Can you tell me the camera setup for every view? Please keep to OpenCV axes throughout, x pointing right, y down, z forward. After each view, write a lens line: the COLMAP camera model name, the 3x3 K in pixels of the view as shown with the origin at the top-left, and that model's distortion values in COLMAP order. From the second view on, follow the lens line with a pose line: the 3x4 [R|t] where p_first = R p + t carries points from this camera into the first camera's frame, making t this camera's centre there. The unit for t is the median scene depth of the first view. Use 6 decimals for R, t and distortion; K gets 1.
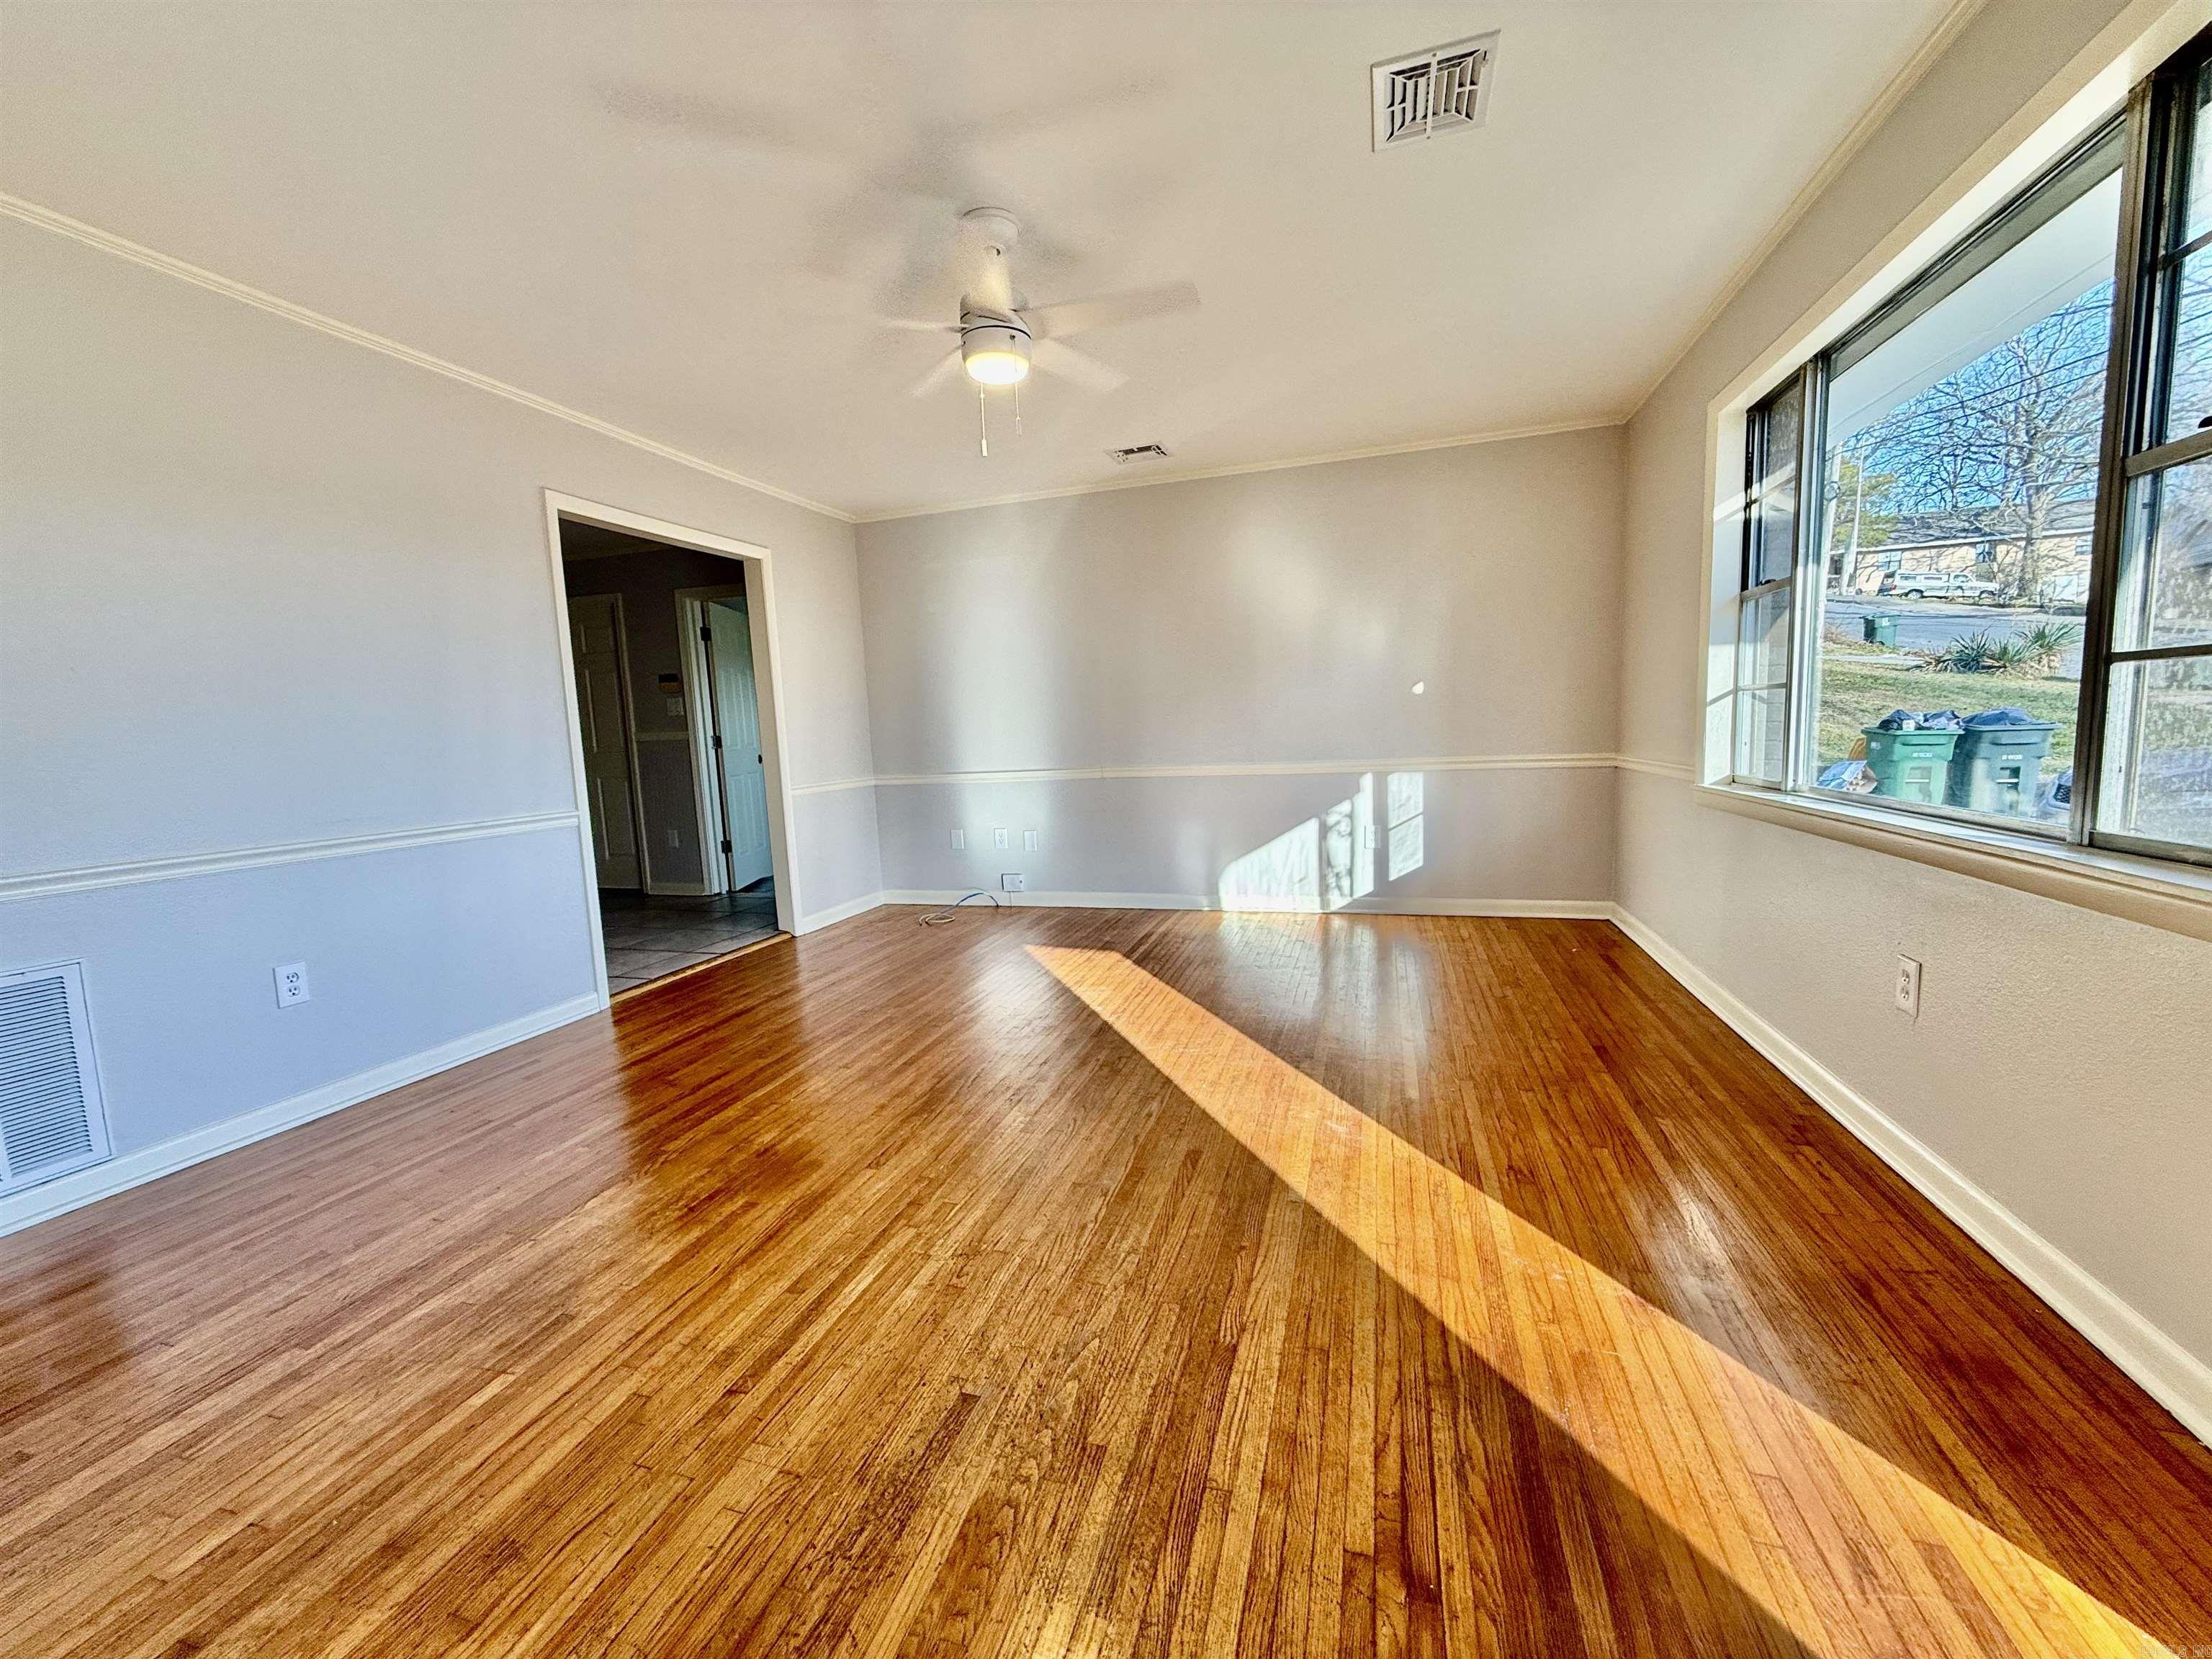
lens RADIAL K [[880.2, 0, 1101.4], [0, 880.2, 830.0], [0, 0, 1]] dist [0.001137, 0.000168]
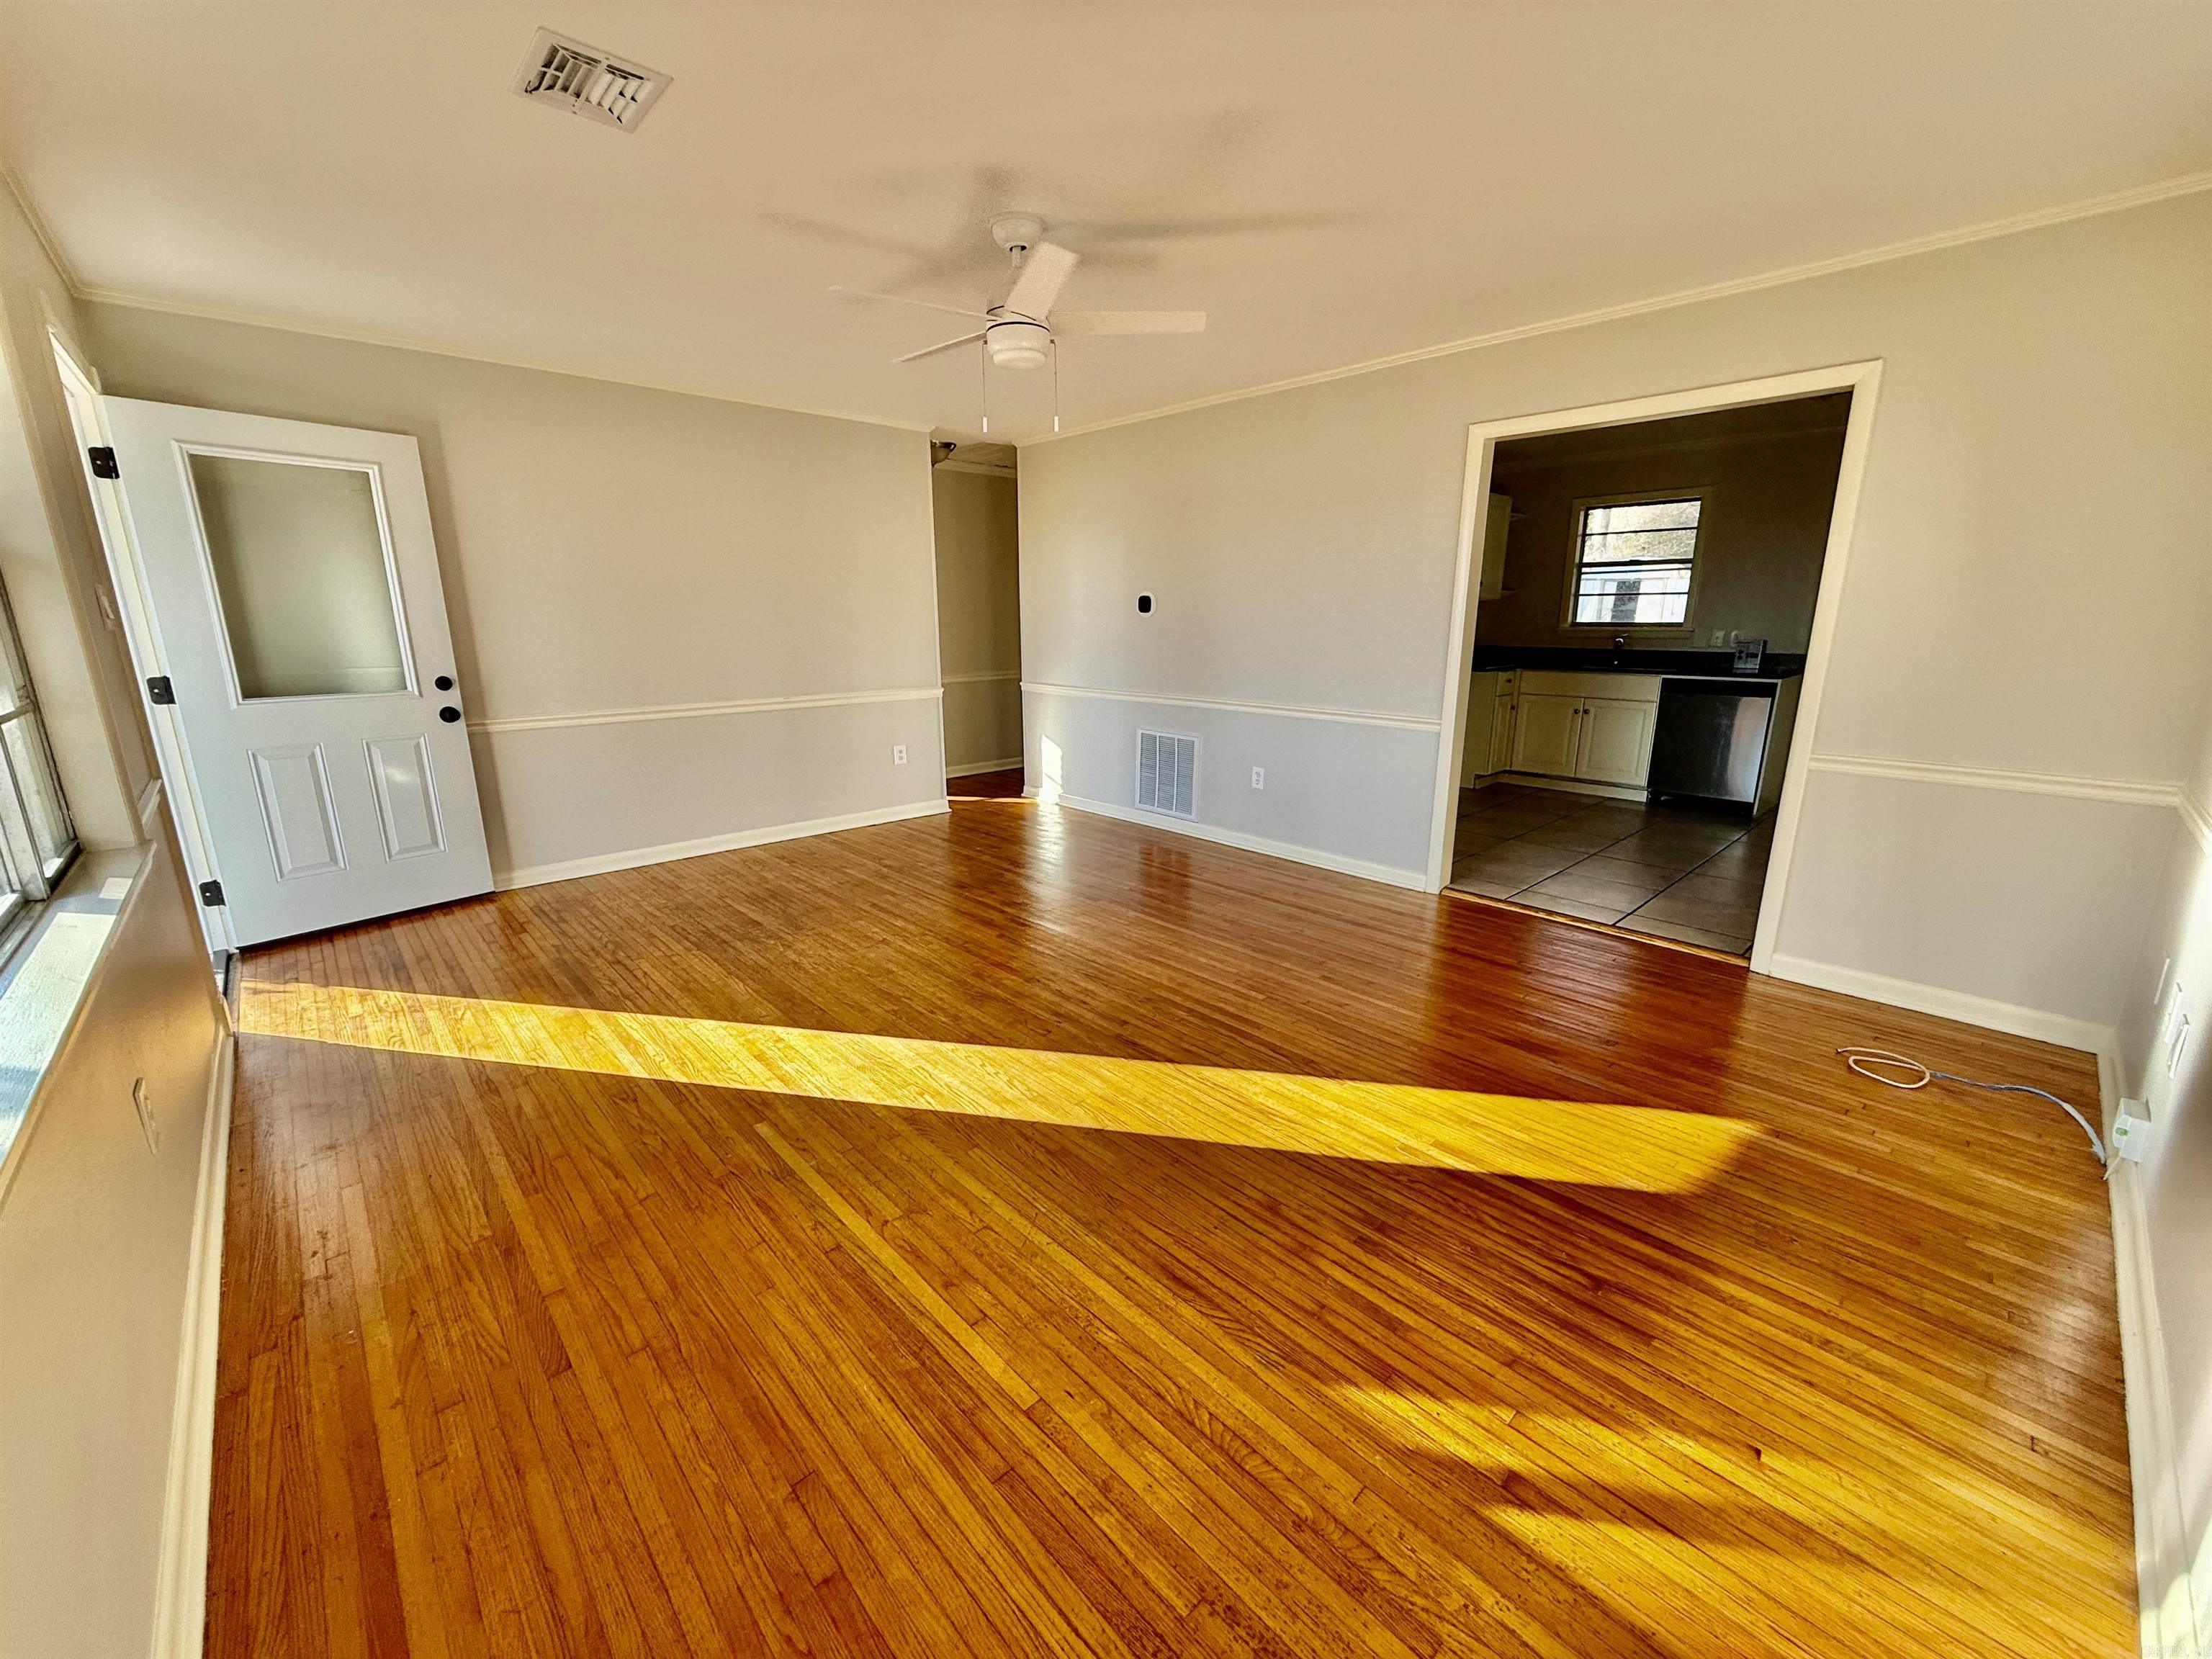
lens RADIAL K [[880.2, 0, 1102.6], [0, 880.2, 826.4], [0, 0, 1]] dist [0.001137, 0.000168]
pose [[-0.493700, 0.248465, -0.833382, 0.888954], [-0.078213, 0.941746, 0.327106, -0.336844], [0.866108, 0.226673, -0.445507, 1.685469]]
